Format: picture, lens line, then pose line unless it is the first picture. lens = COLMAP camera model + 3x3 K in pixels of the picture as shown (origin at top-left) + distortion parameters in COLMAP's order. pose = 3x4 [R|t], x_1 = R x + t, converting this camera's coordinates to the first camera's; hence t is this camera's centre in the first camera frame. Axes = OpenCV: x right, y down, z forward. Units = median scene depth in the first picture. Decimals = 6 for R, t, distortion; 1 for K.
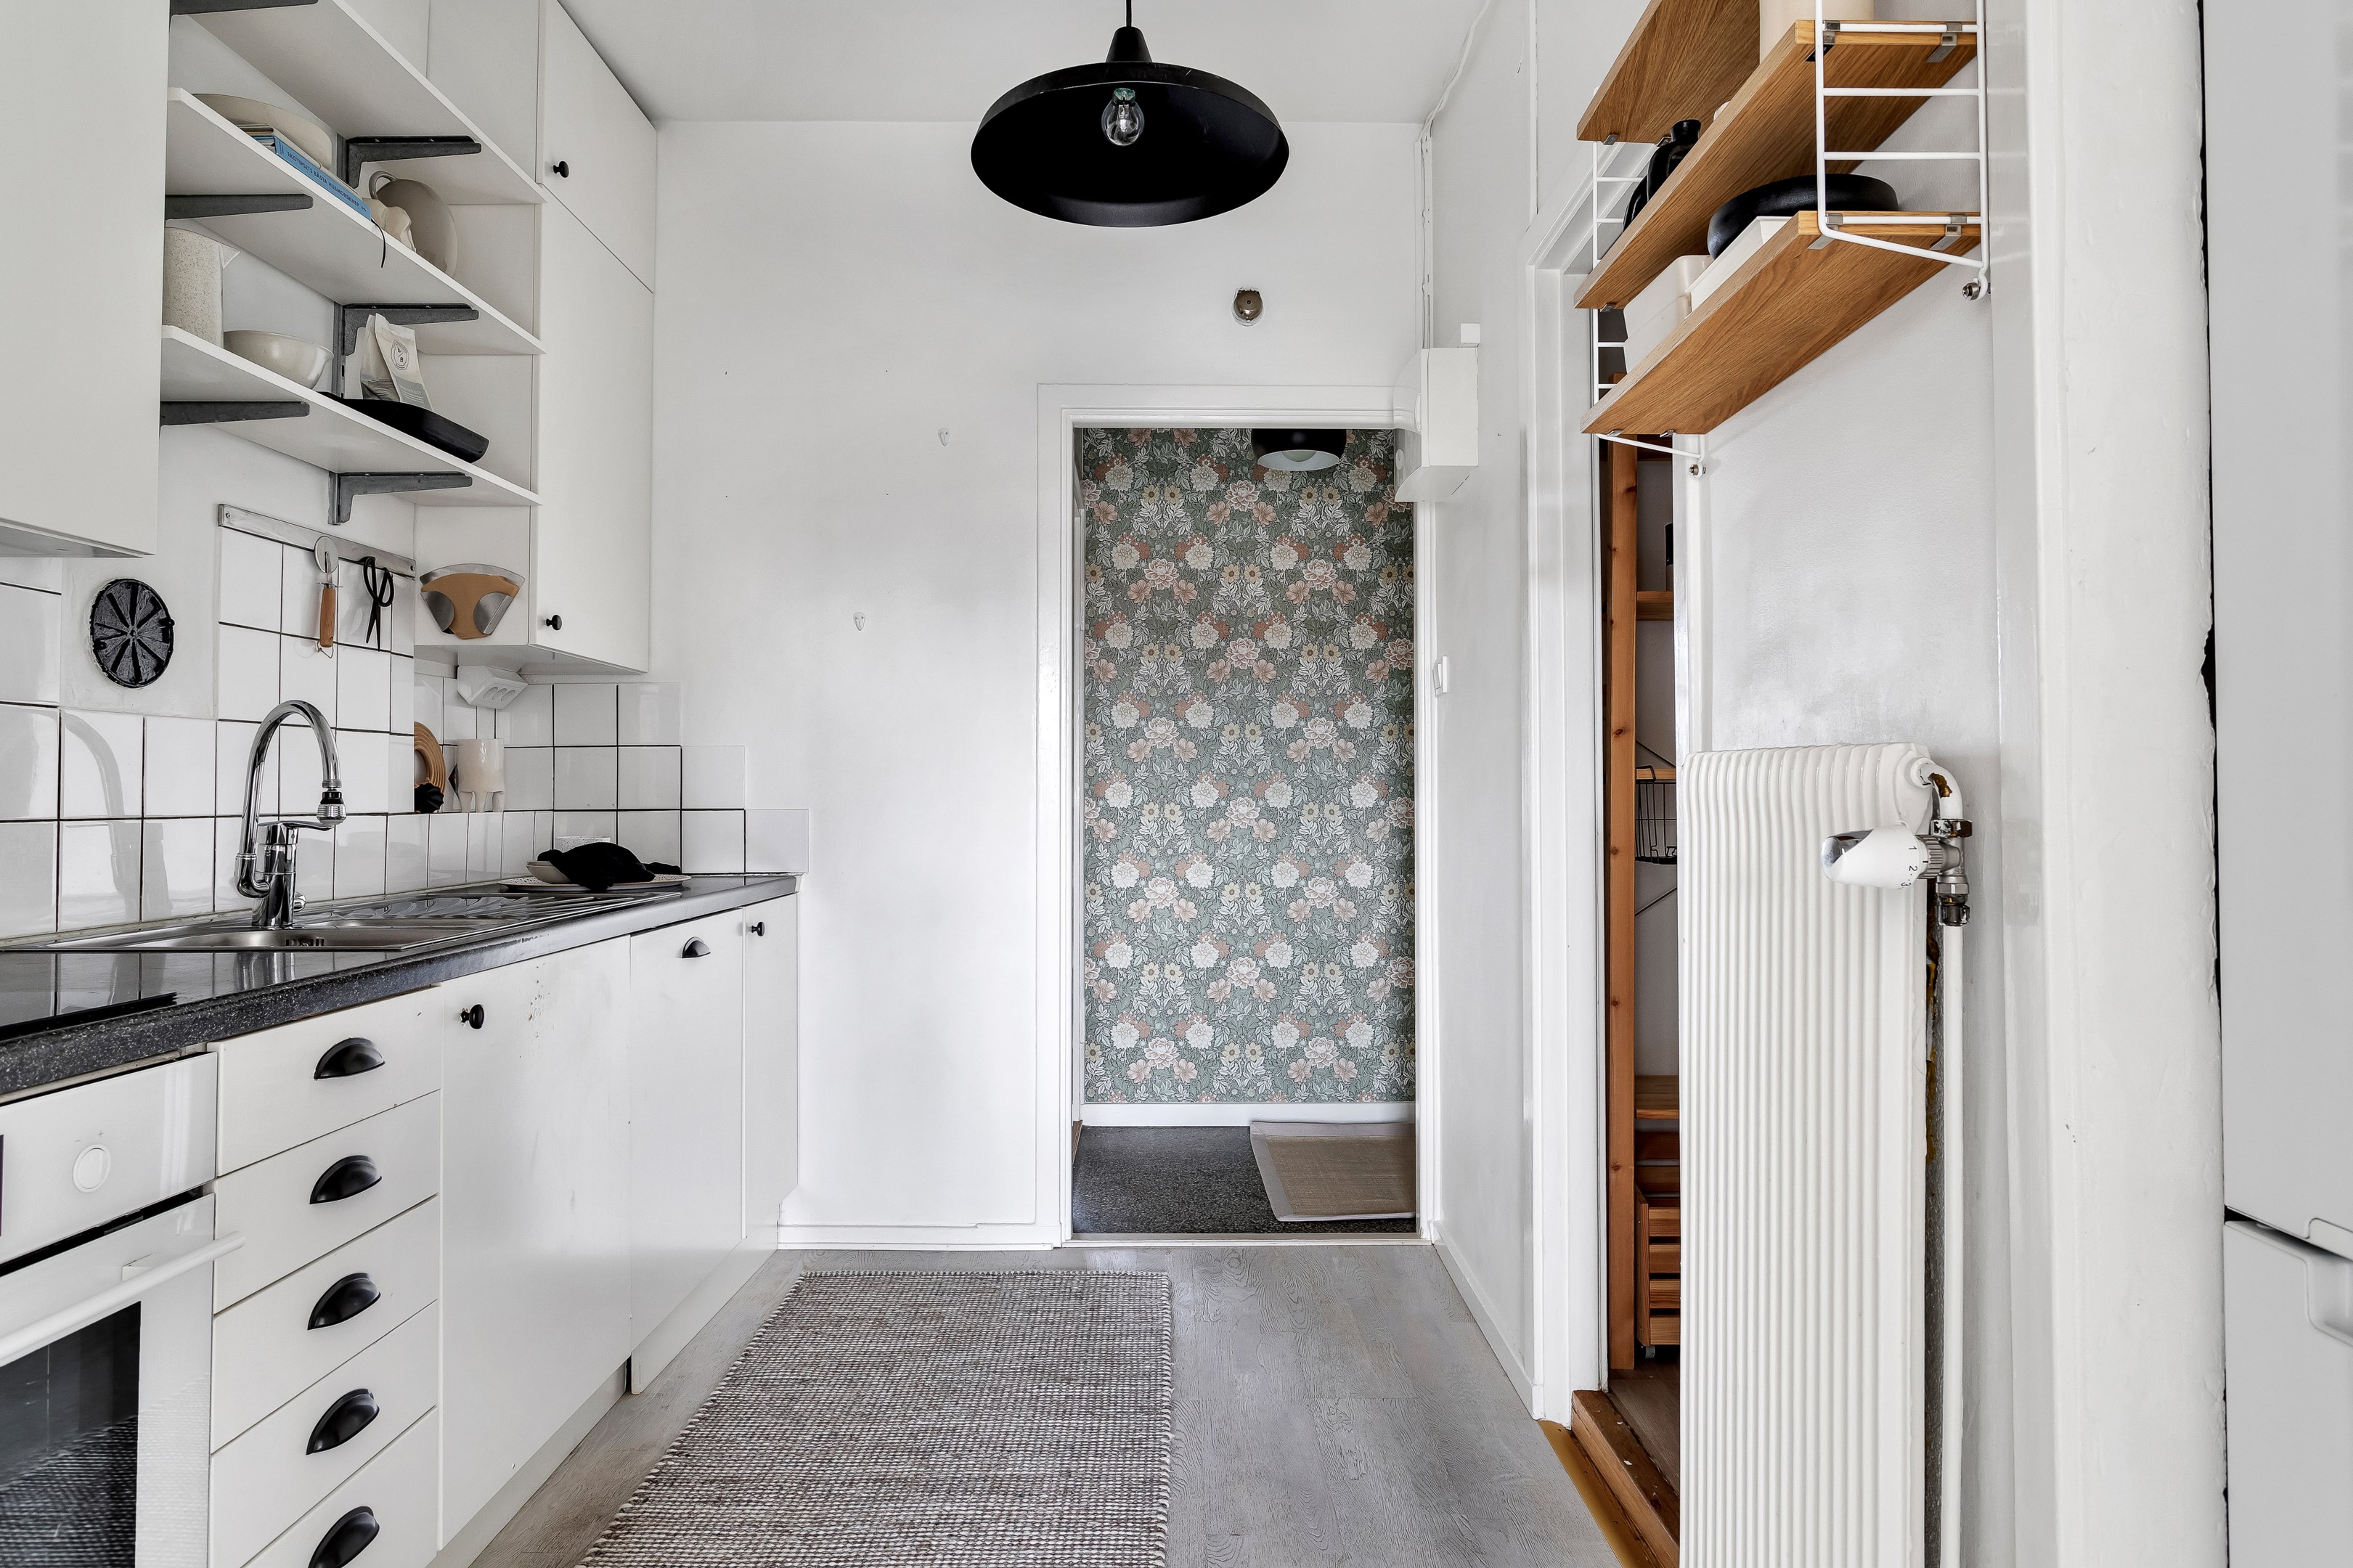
lens RADIAL K [[1325.7, 0, 1173.8], [0, 1325.7, 774.7], [0, 0, 1]] dist [-0.032132, 0.001040]
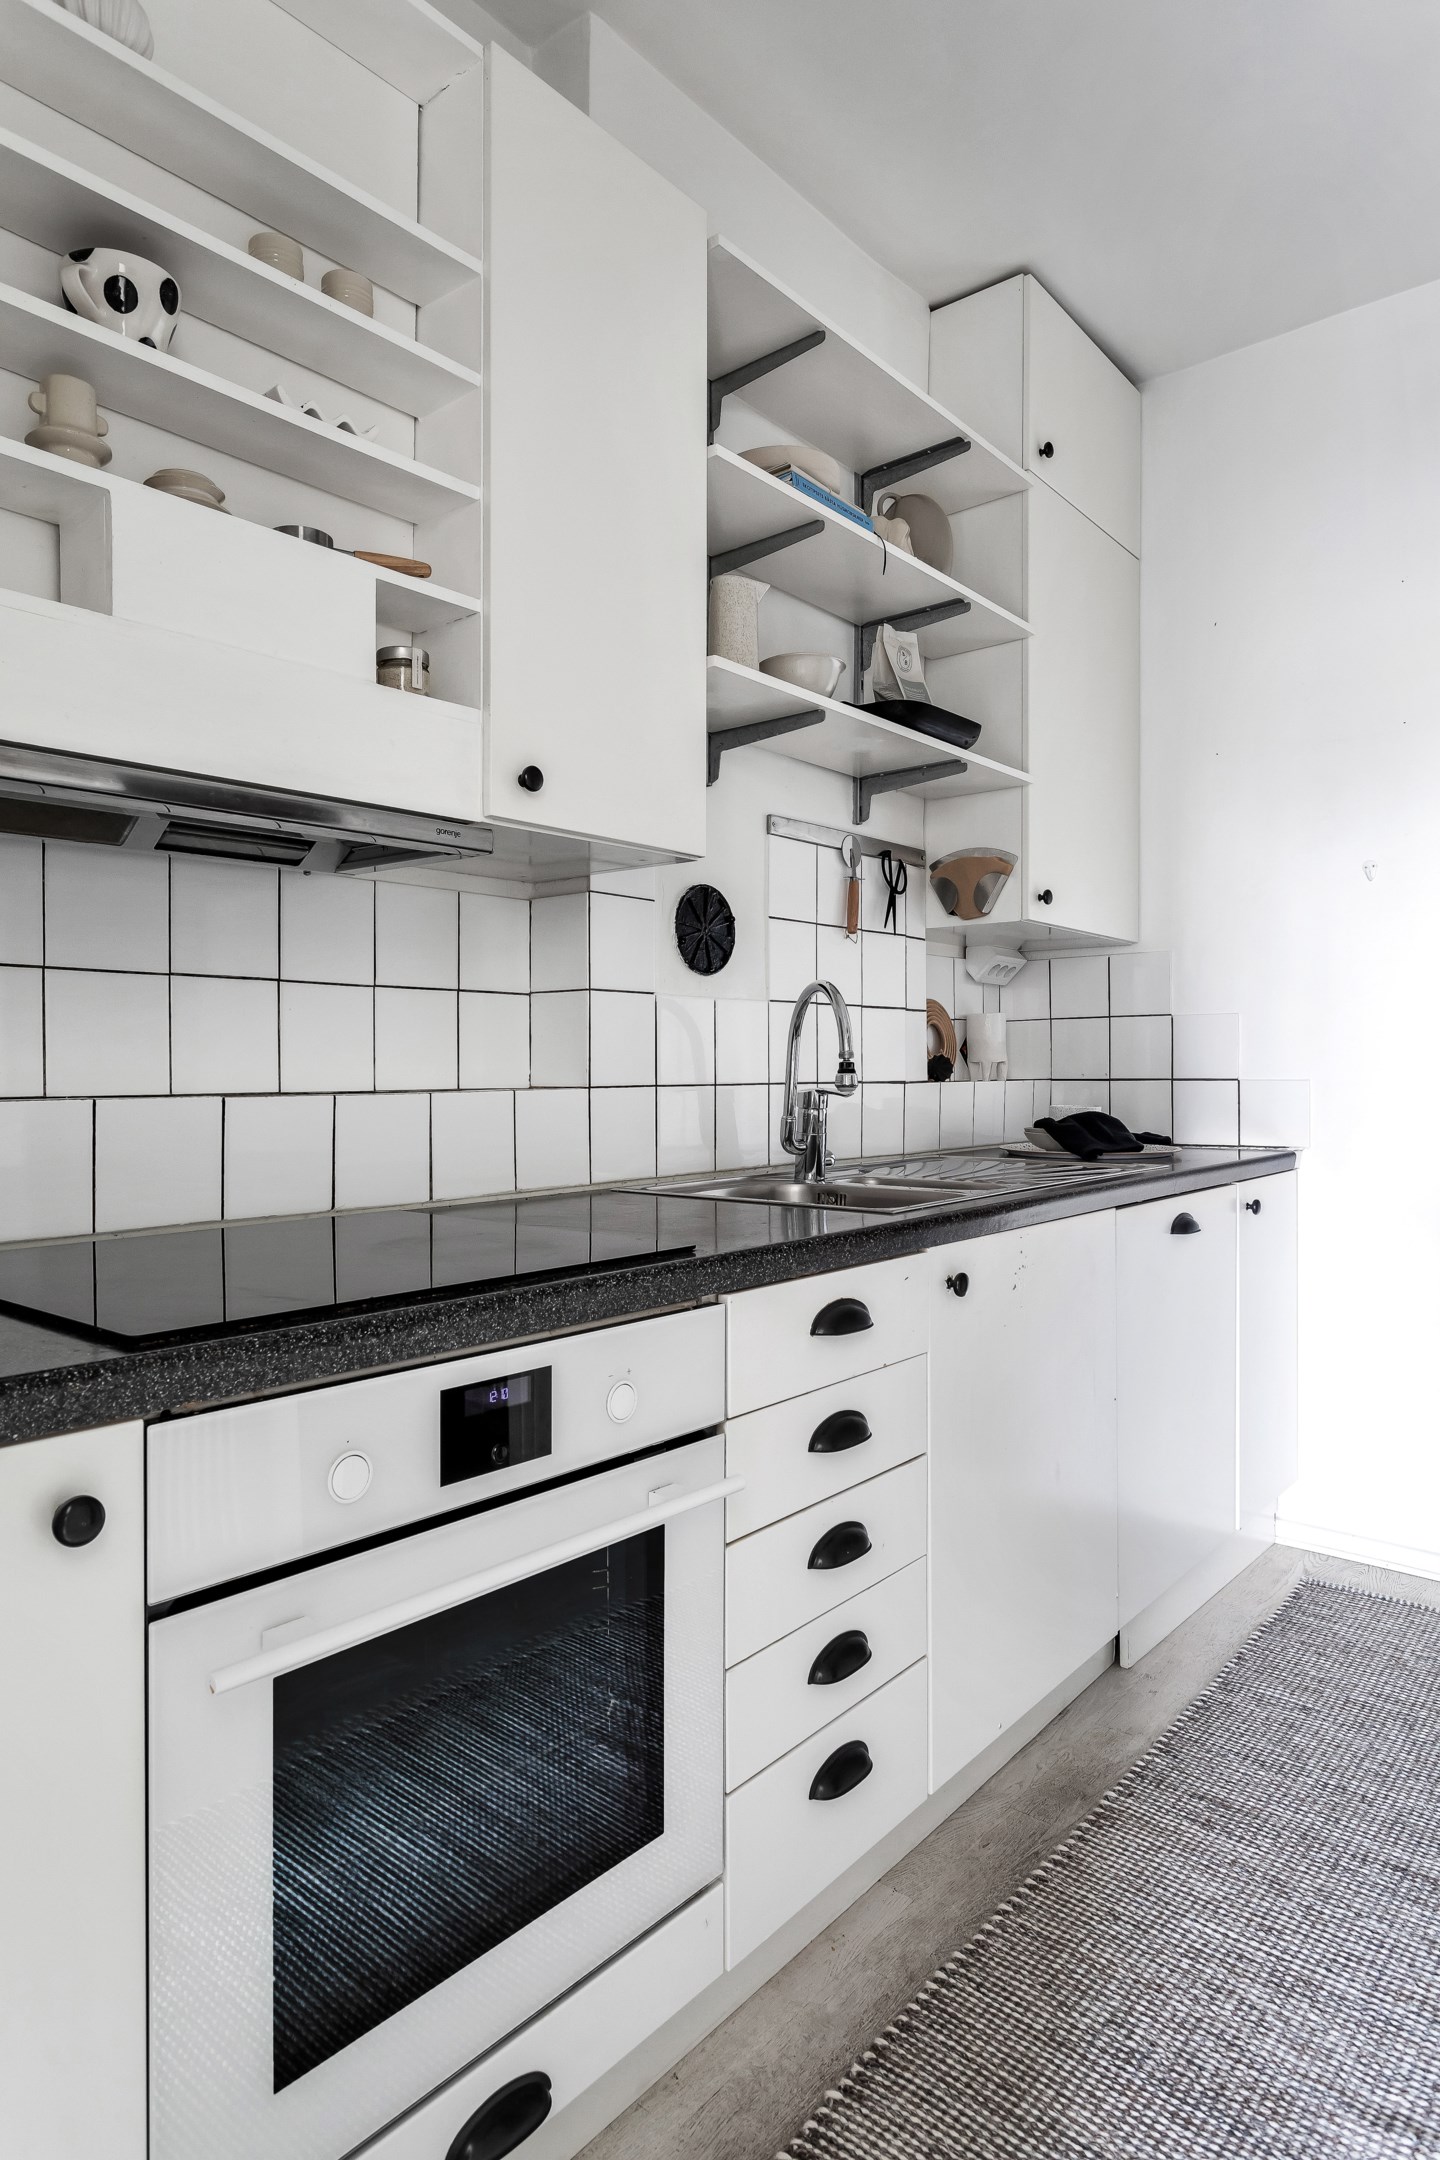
lens RADIAL K [[1274.7, 0, 723.3], [0, 1274.7, 1070.4], [0, 0, 1]] dist [0.001723, 0.002266]
pose [[0.765443, 0.001855, -0.643501, -0.026397], [0.010740, 0.999820, 0.015657, 0.001753], [0.643414, -0.018895, 0.765285, 0.086664]]
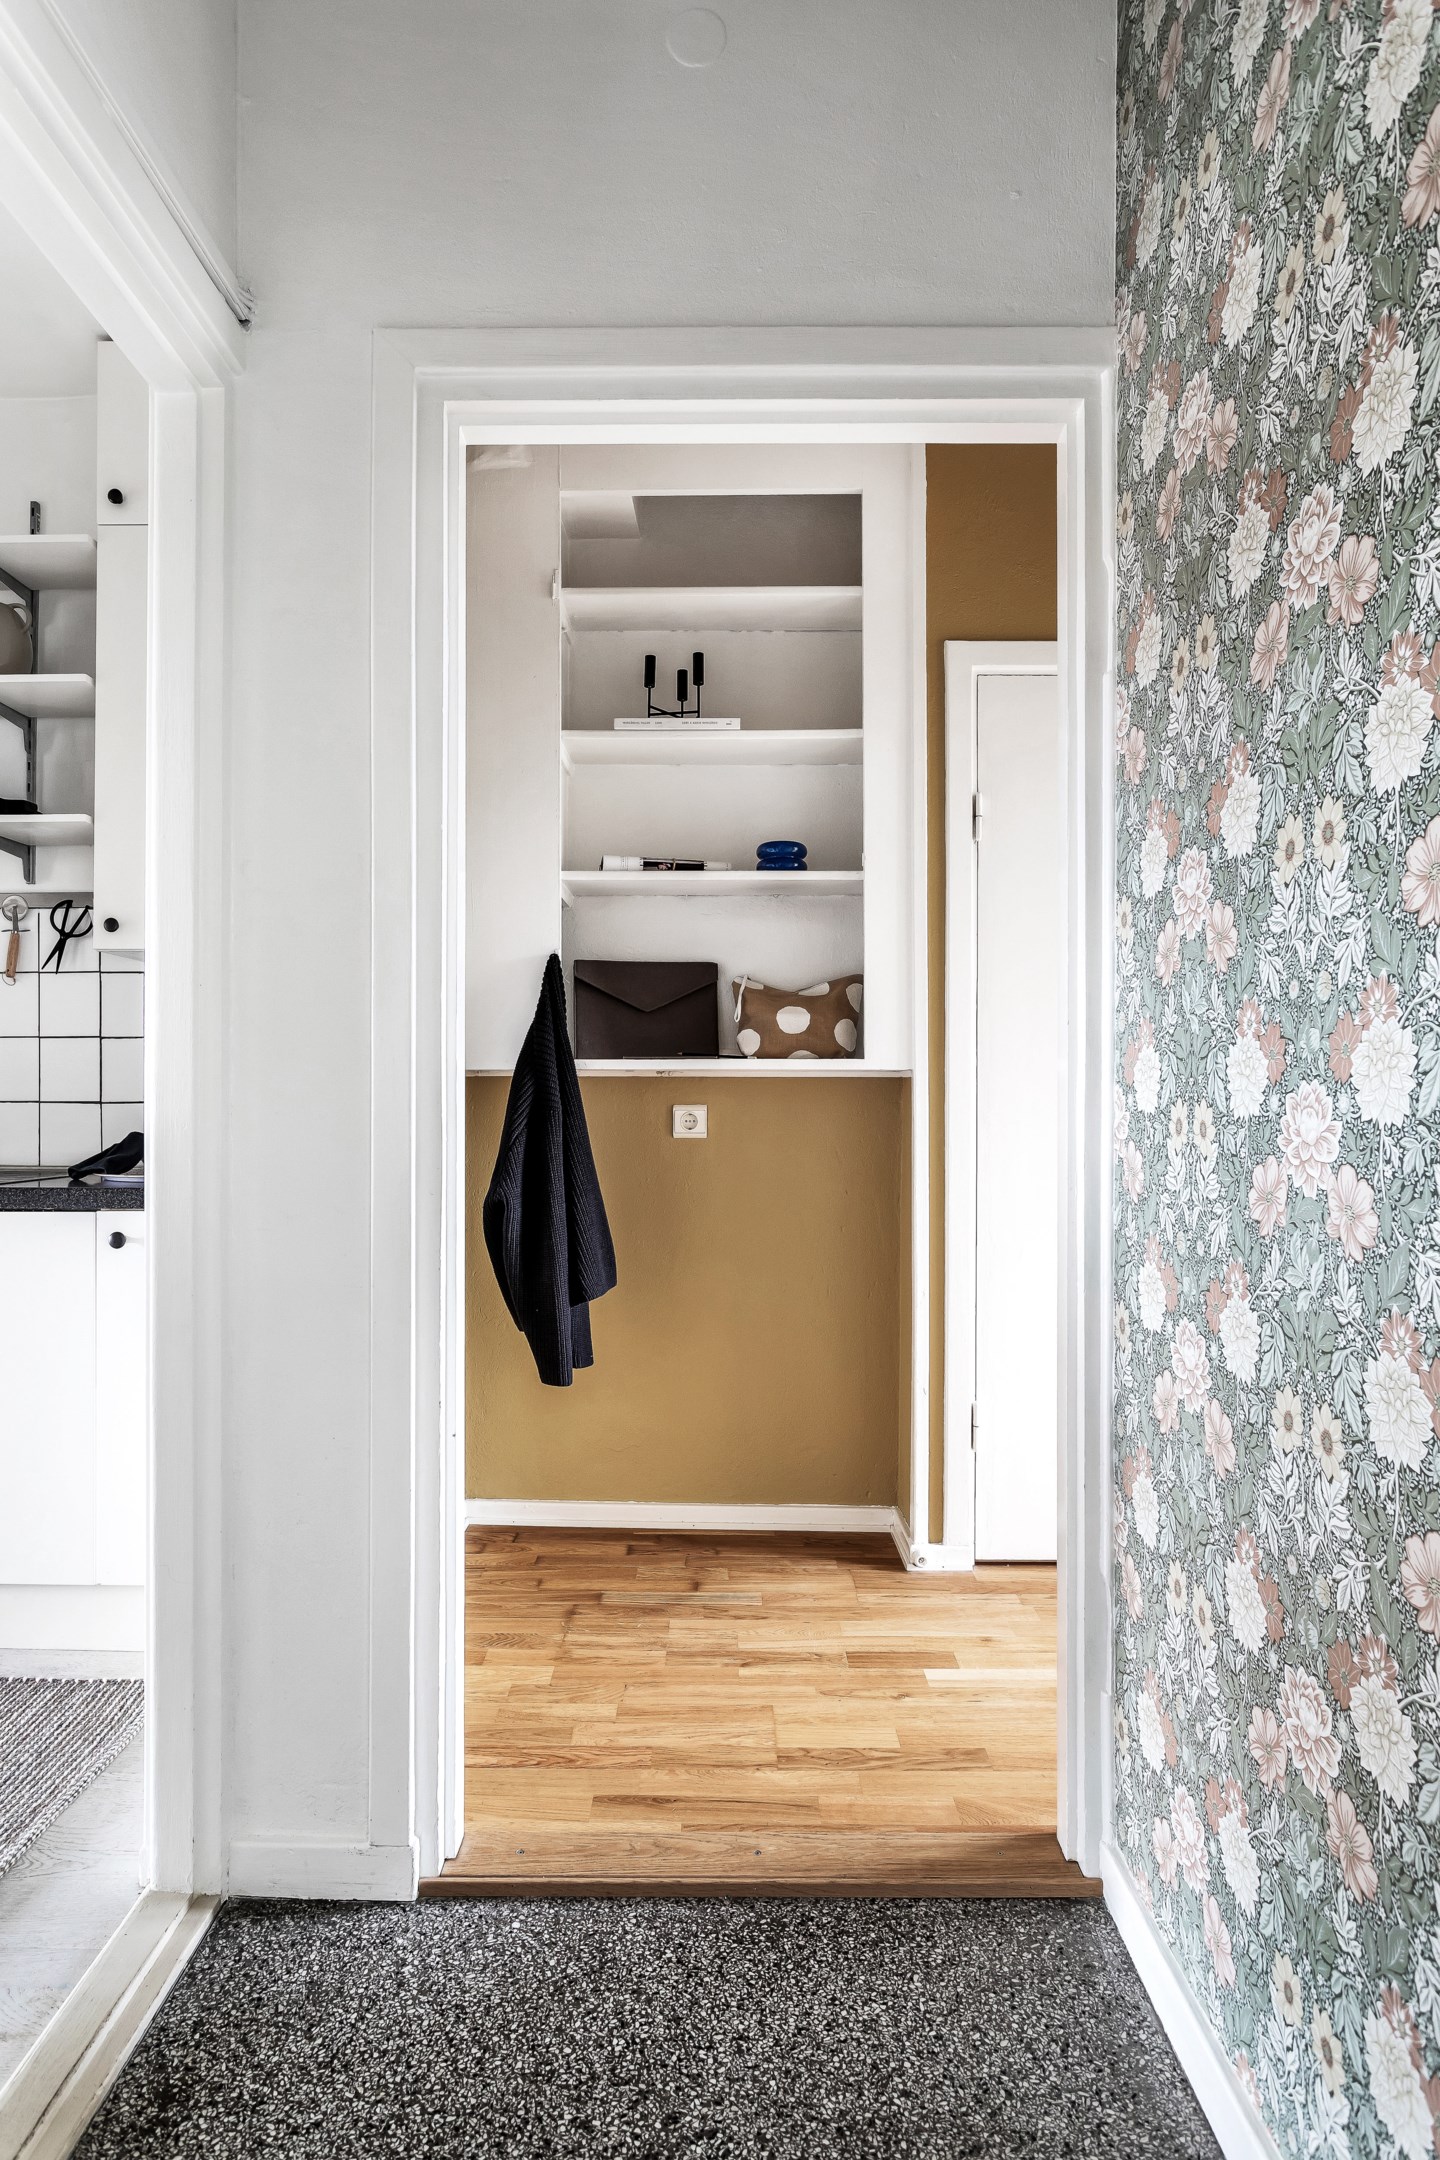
lens RADIAL K [[1217.0, 0, 716.5], [0, 1217.0, 1087.6], [0, 0, 1]] dist [-0.032132, 0.001040]
pose [[-0.003248, -0.001364, -0.999994, 0.597114], [0.016580, 0.999862, -0.001418, 0.028958], [0.999857, -0.016584, -0.003225, 1.772366]]
